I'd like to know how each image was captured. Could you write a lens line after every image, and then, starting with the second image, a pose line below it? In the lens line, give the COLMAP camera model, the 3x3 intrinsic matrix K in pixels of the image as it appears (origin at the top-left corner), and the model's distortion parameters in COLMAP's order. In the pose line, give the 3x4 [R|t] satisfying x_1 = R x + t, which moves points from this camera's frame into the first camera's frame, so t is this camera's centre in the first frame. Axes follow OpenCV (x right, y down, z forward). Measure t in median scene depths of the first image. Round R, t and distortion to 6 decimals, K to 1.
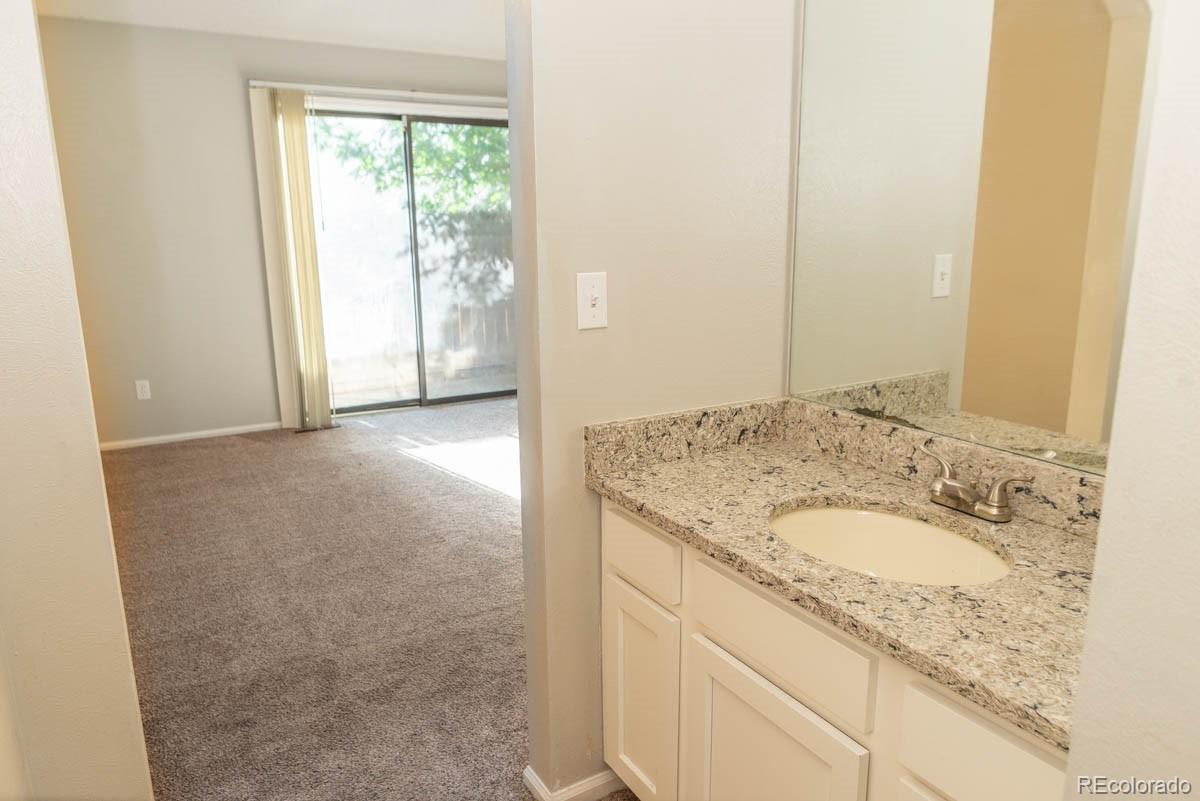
lens RADIAL K [[824.0, 0, 600.0], [0, 824.0, 400.5], [0, 0, 1]] dist [-0.135171, 0.178508]
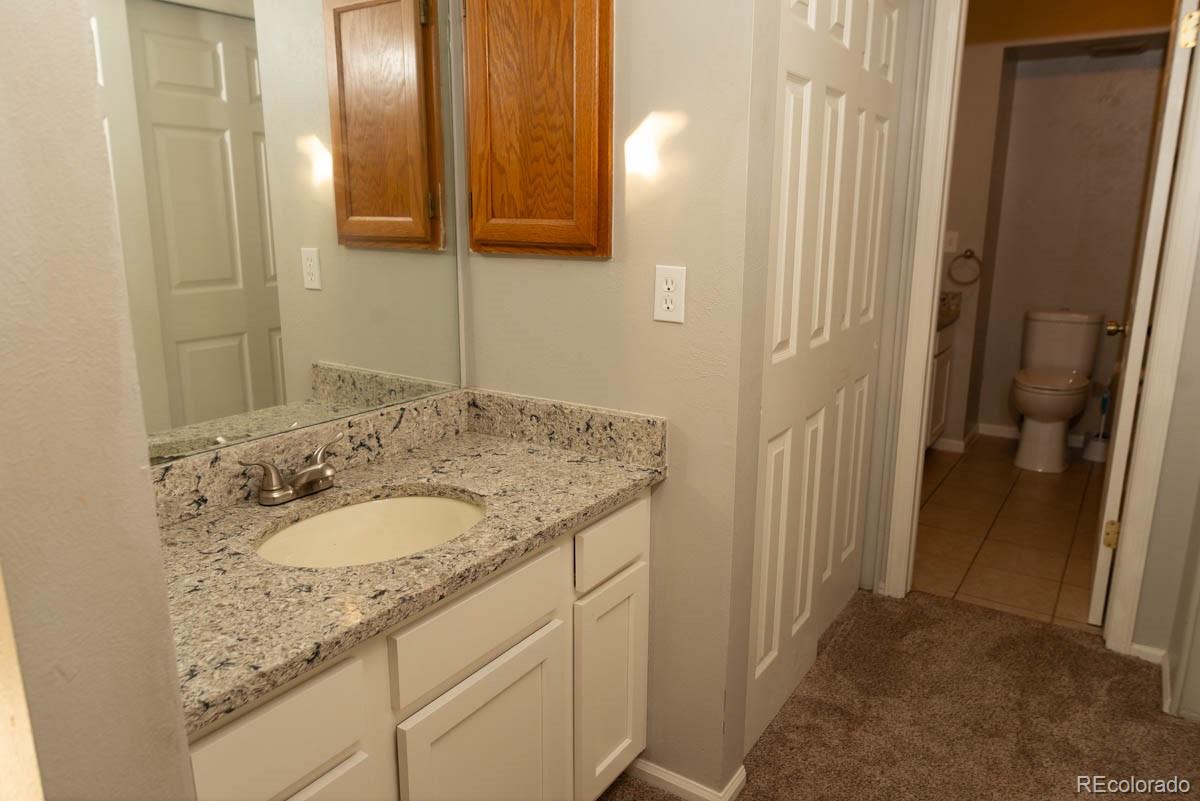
lens RADIAL K [[807.8, 0, 600.0], [0, 807.8, 400.5], [0, 0, 1]] dist [-0.001245, -0.004078]
pose [[-0.456191, -0.191363, 0.869063, -0.896998], [0.187537, 0.933997, 0.304103, -0.329417], [-0.869896, 0.301711, -0.390194, 1.545020]]
